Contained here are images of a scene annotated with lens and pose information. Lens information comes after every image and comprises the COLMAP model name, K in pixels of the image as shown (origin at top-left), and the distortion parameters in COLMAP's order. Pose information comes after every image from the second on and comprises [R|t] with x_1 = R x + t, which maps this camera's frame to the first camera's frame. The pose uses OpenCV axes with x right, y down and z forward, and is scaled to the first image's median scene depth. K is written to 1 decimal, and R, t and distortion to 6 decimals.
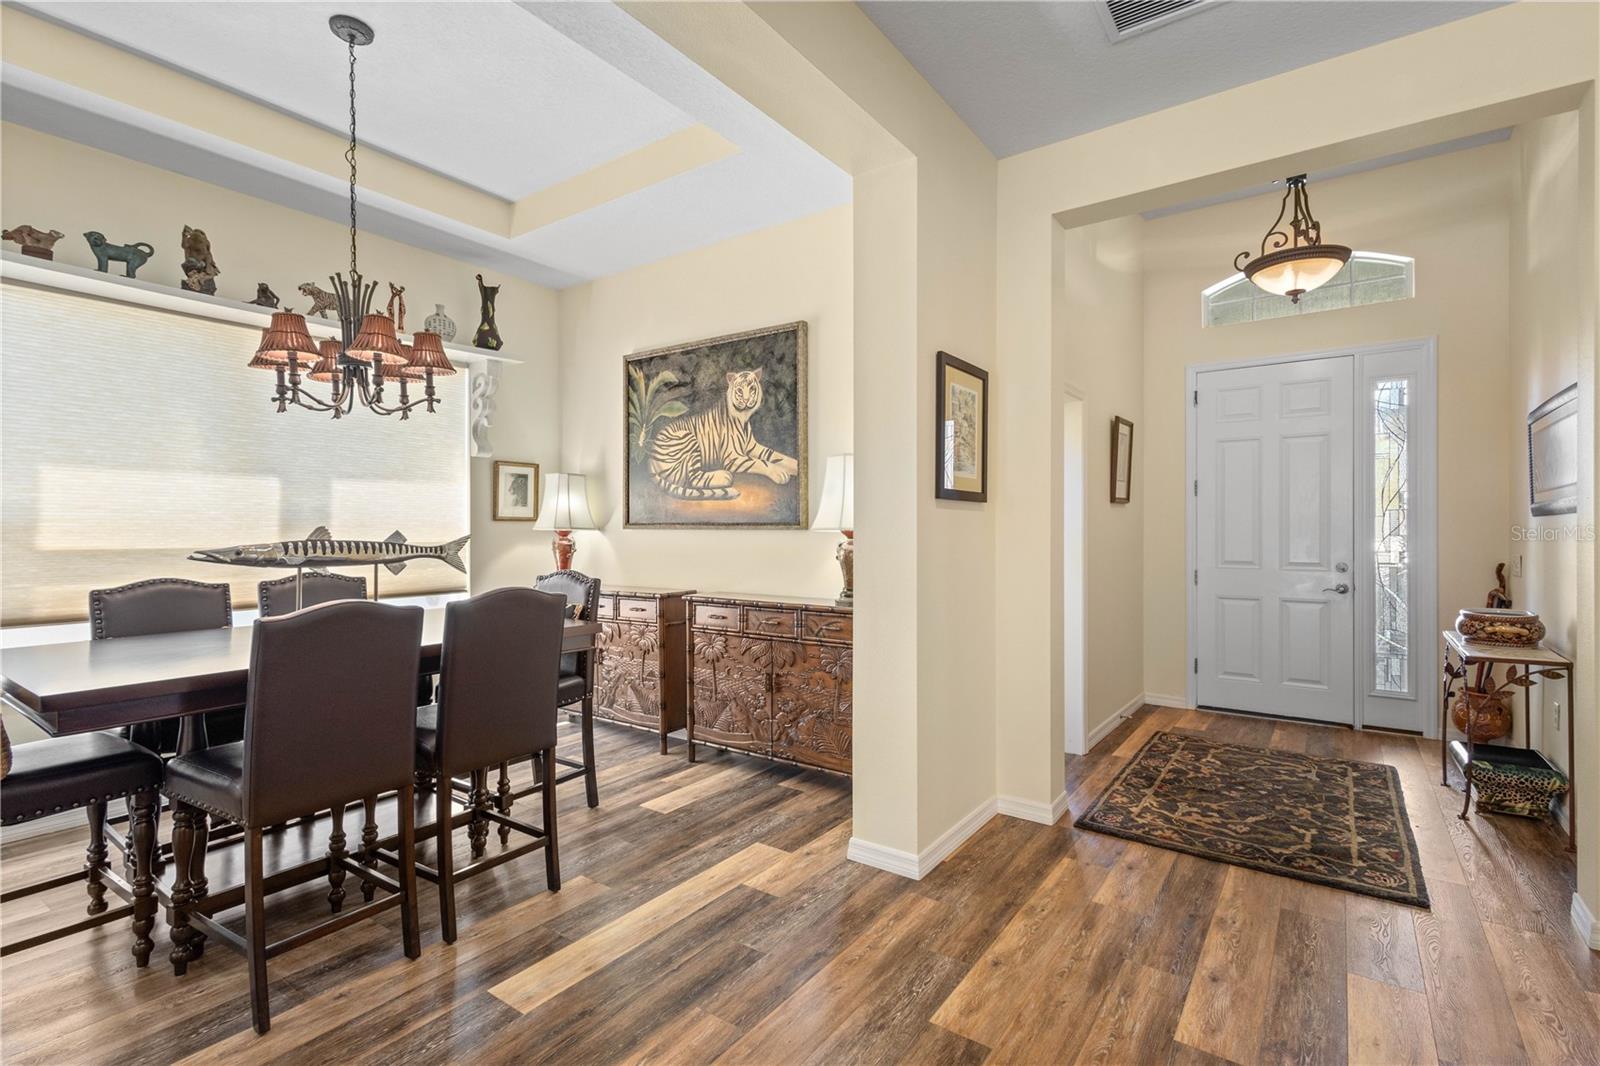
lens RADIAL K [[746.2, 0, 799.8], [0, 746.2, 532.1], [0, 0, 1]] dist [0.020810, -0.005000]
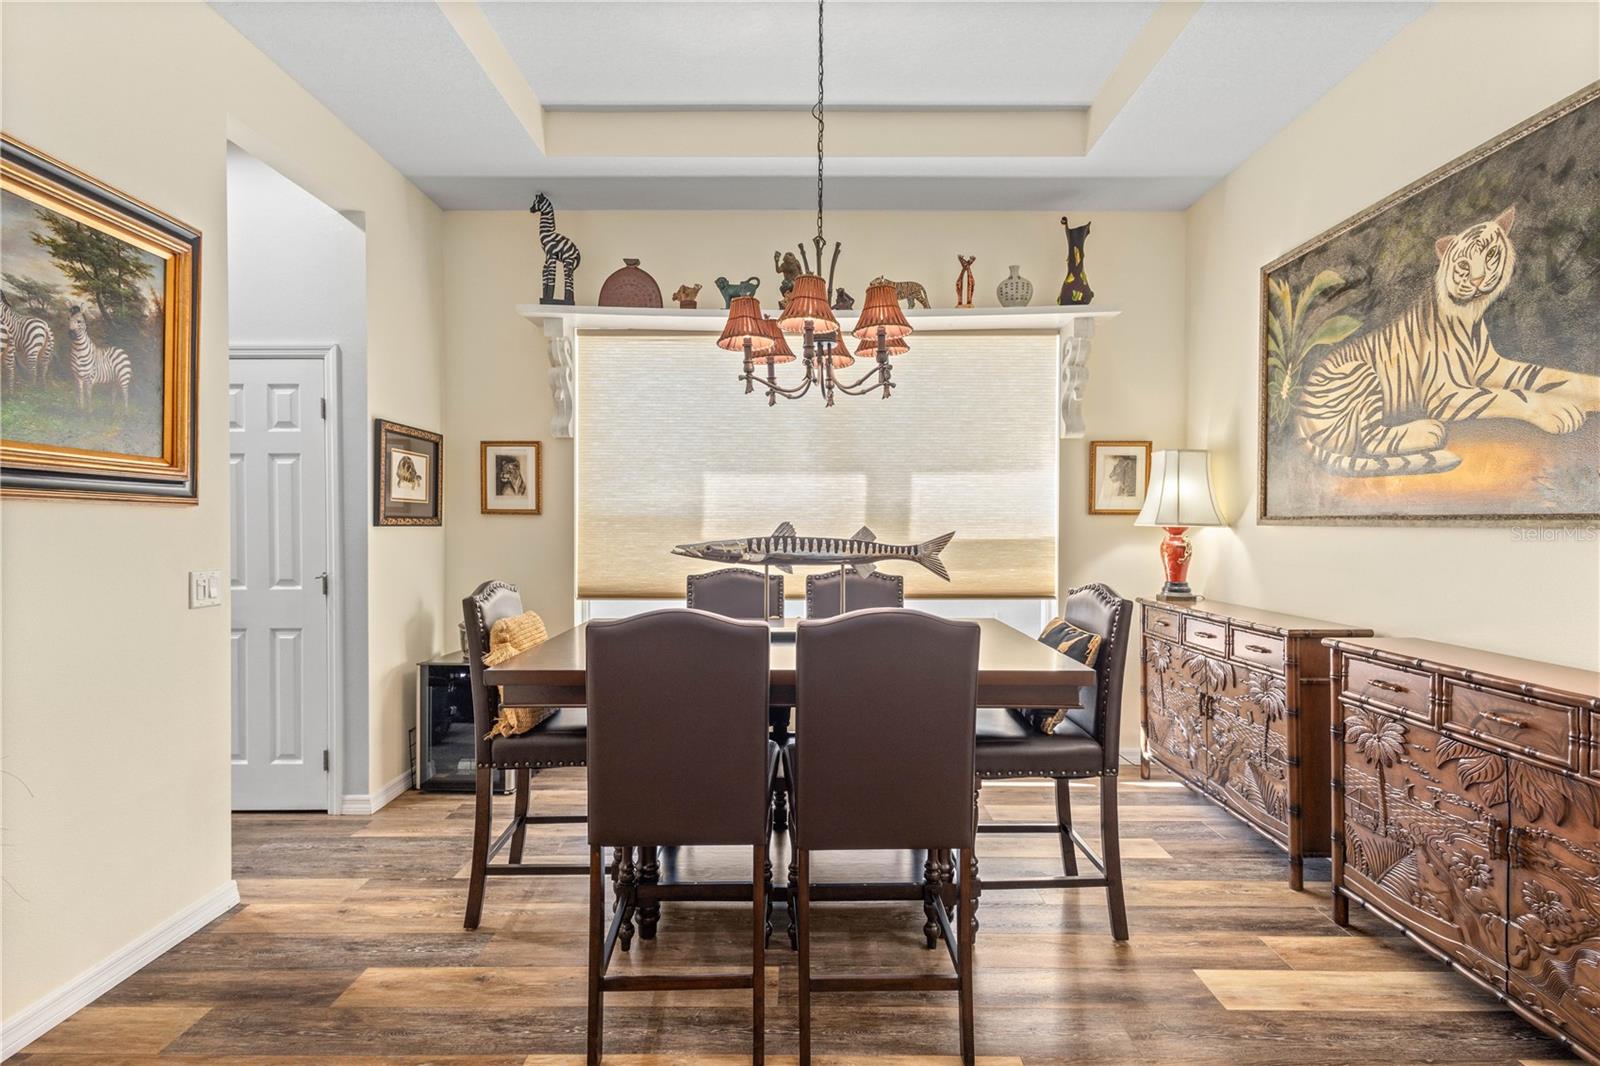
lens RADIAL K [[746.2, 0, 793.9], [0, 746.2, 530.7], [0, 0, 1]] dist [0.020810, -0.005000]
pose [[0.585387, 0.009853, -0.810694, 0.083929], [-0.005660, 0.999951, 0.008067, -0.002766], [0.810735, -0.000134, 0.585414, 0.317793]]
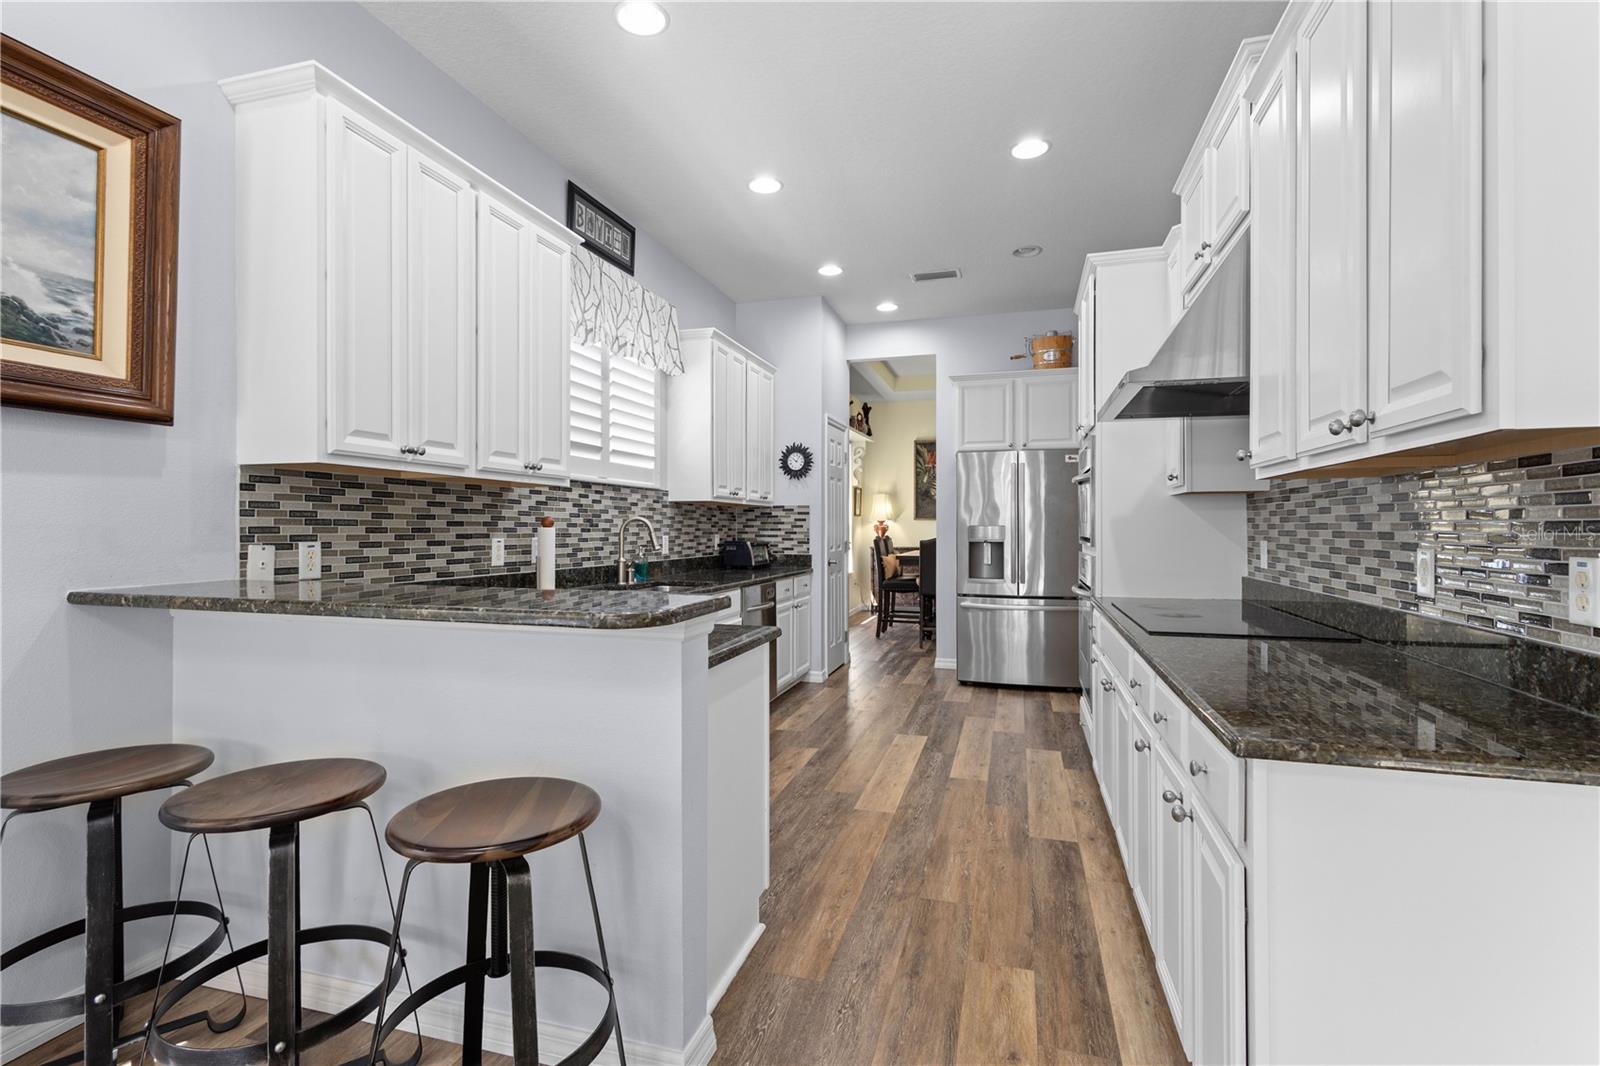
lens RADIAL K [[746.2, 0, 812.4], [0, 746.2, 518.3], [0, 0, 1]] dist [0.020810, -0.005000]
pose [[0.932494, 0.001156, 0.361184, -1.572333], [0.004520, 0.999879, -0.014871, 0.027467], [-0.361158, 0.015500, 0.932376, -1.117196]]
